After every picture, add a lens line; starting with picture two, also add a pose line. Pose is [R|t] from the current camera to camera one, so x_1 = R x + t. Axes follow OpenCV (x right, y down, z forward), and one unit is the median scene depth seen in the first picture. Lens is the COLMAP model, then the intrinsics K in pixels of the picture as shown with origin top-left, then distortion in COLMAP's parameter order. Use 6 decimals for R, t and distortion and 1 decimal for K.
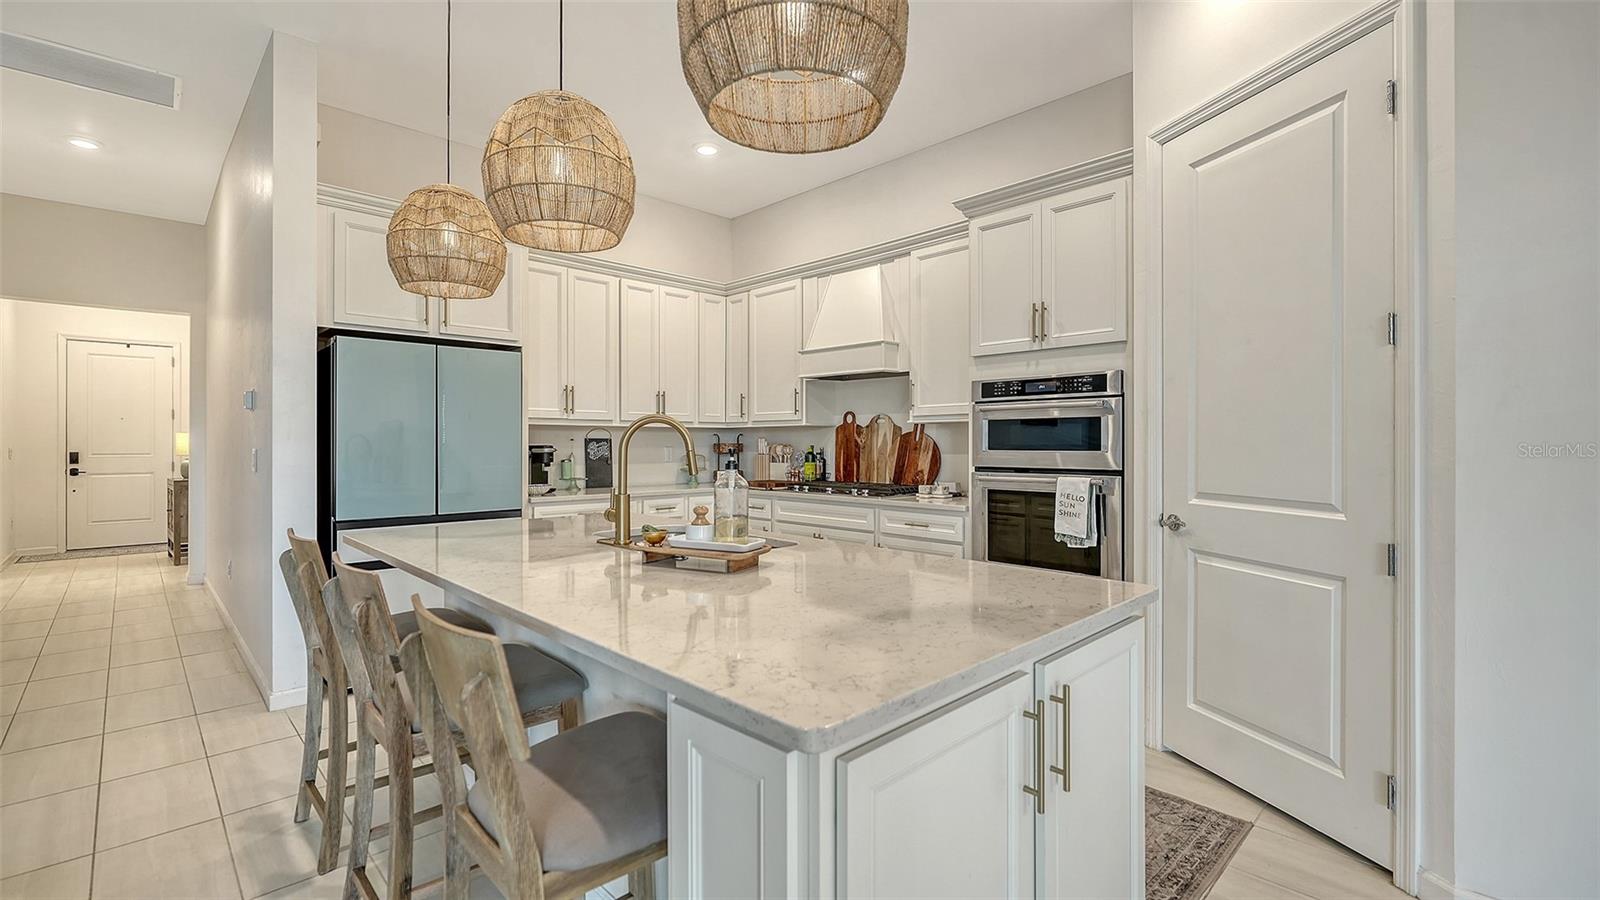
lens RADIAL K [[691.9, 0, 800.0], [0, 691.9, 450.0], [0, 0, 1]] dist [-0.000190, 0.000036]
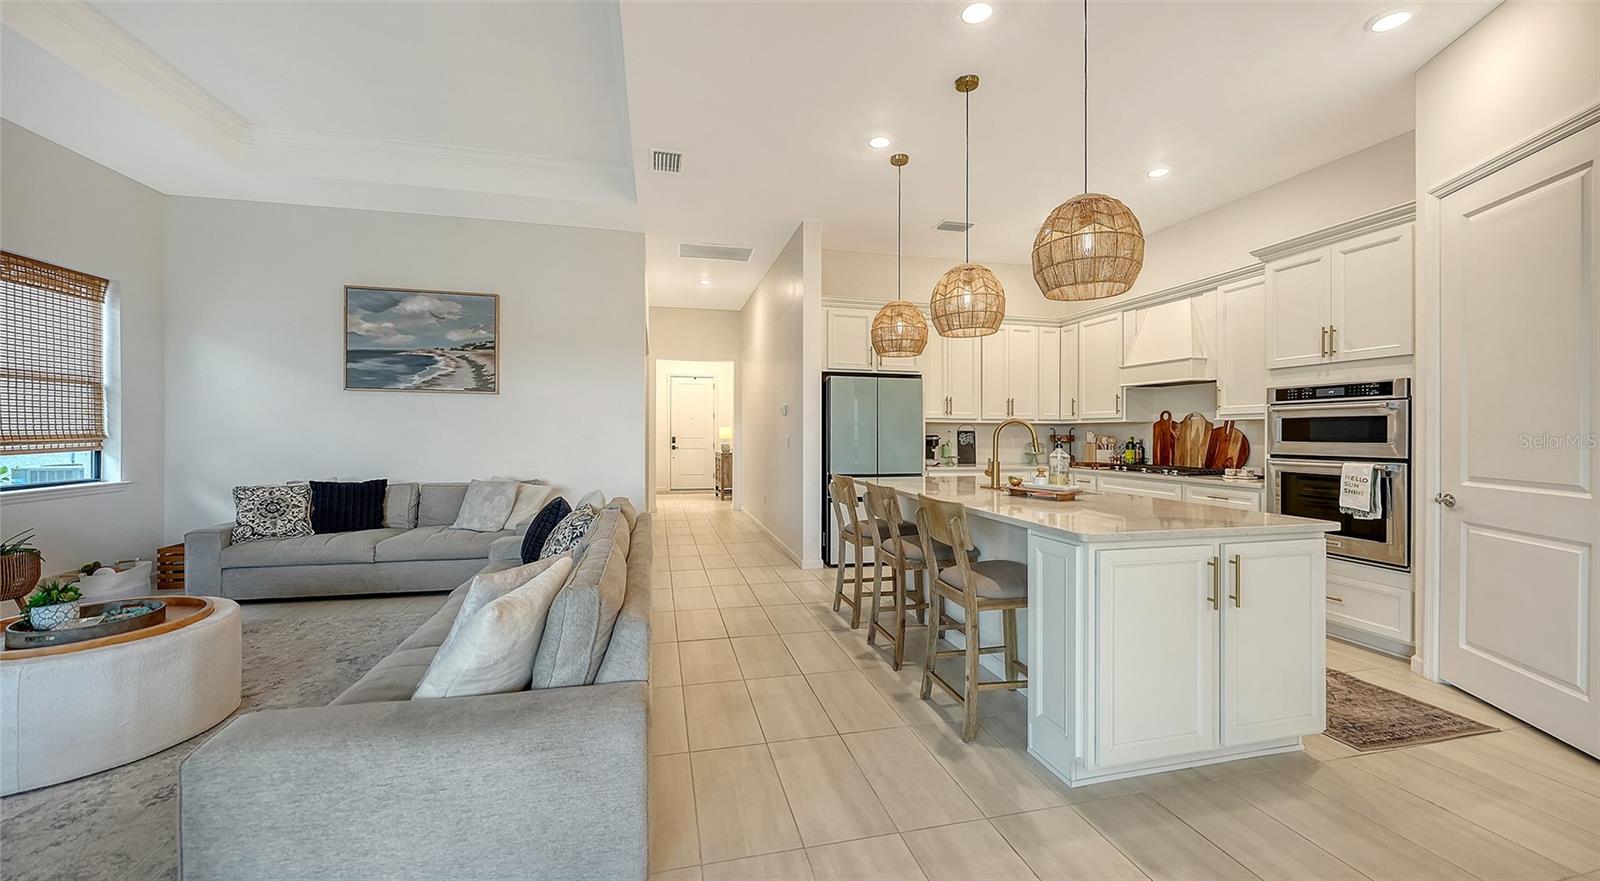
lens RADIAL K [[581.7, 0, 775.8], [0, 581.7, 423.0], [0, 0, 1]] dist [-0.006513, 0.000019]
pose [[0.842957, -0.003207, -0.537971, 0.056915], [-0.012357, 0.999603, -0.025323, 0.004671], [0.537839, 0.027994, 0.842583, -0.418302]]
